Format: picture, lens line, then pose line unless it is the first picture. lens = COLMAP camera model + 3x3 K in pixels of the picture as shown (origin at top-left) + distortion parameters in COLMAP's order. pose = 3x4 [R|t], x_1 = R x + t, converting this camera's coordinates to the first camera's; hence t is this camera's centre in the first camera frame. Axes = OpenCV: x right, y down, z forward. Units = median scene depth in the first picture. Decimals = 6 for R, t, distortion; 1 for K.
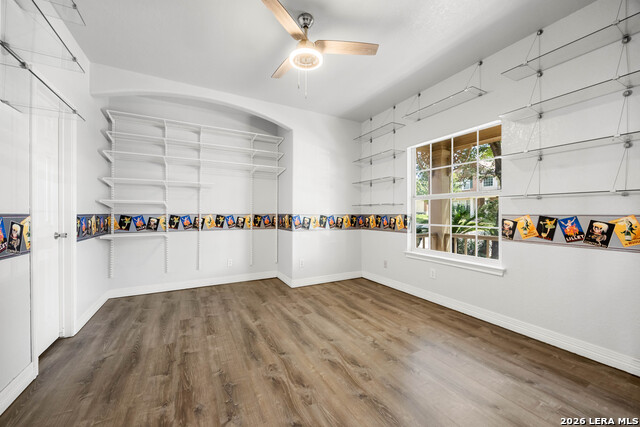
lens RADIAL K [[247.1, 0, 319.0], [0, 247.1, 211.2], [0, 0, 1]] dist [-0.000273, 0.000189]
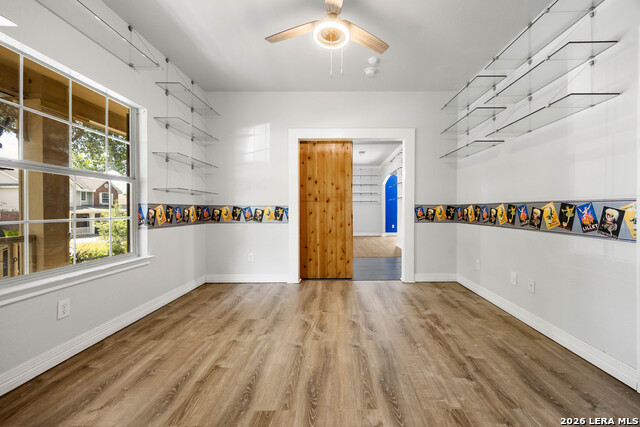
lens RADIAL K [[247.1, 0, 319.0], [0, 247.1, 211.2], [0, 0, 1]] dist [-0.000273, 0.000189]
pose [[-0.846409, -0.001669, 0.532531, -0.480604], [-0.003308, 0.999992, -0.002125, 0.035945], [-0.532524, -0.003560, -0.846408, 1.684269]]
